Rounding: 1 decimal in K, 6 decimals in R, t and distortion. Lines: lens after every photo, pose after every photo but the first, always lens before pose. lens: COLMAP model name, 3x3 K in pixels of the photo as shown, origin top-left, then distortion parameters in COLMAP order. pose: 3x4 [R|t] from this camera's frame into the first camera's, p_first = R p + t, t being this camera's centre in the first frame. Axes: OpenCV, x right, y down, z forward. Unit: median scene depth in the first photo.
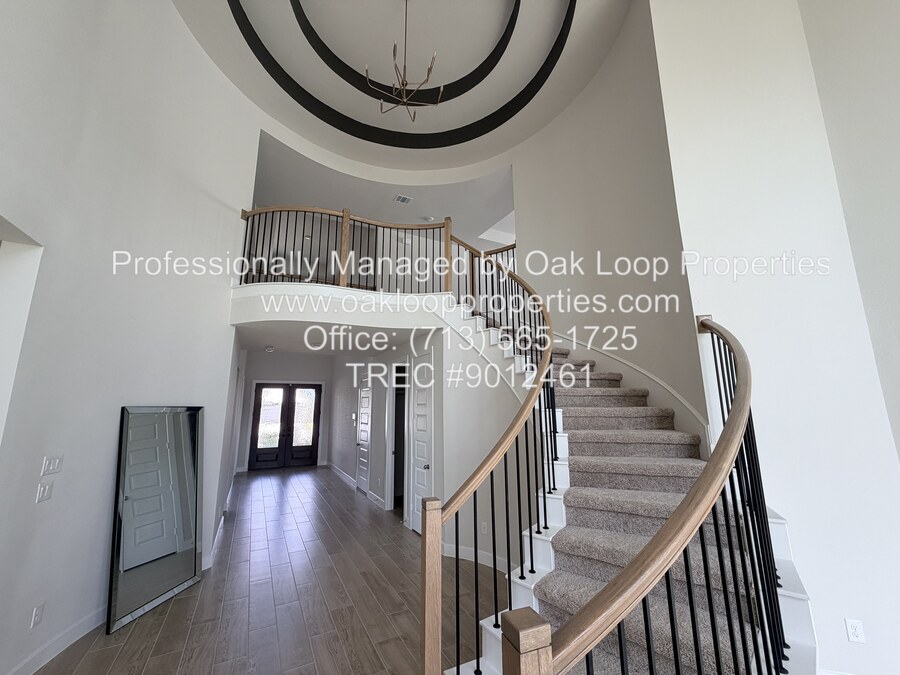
lens RADIAL K [[356.9, 0, 449.2], [0, 356.9, 337.5], [0, 0, 1]] dist [0.000871, -0.000275]
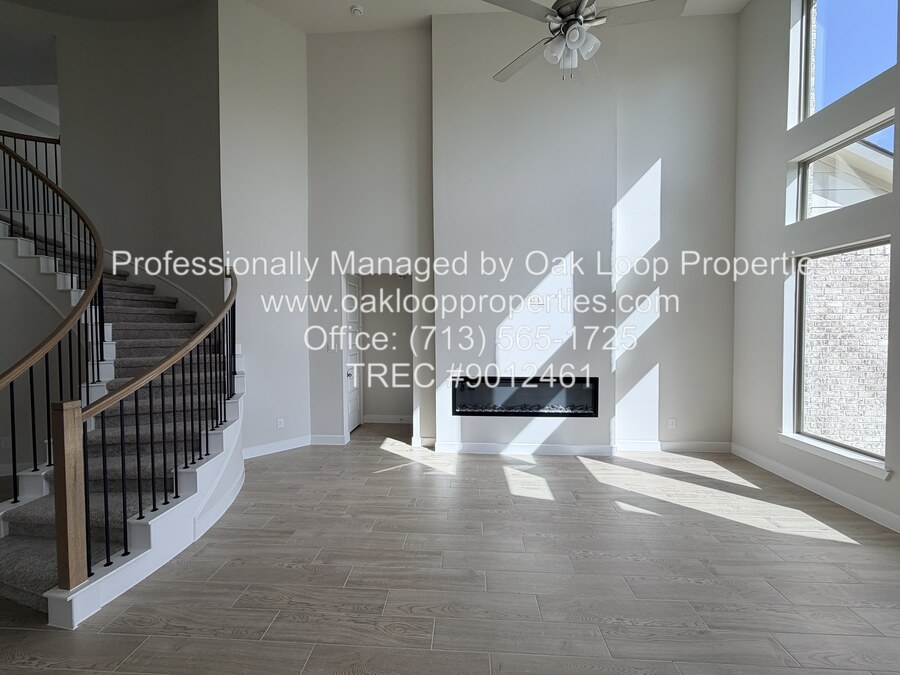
lens RADIAL K [[358.9, 0, 449.0], [0, 358.9, 336.6], [0, 0, 1]] dist [-0.001078, -0.000441]
pose [[0.519623, -0.015669, 0.854252, -0.144231], [-0.159013, 0.980590, 0.114711, -0.086756], [-0.839468, -0.195444, 0.507045, -0.651380]]
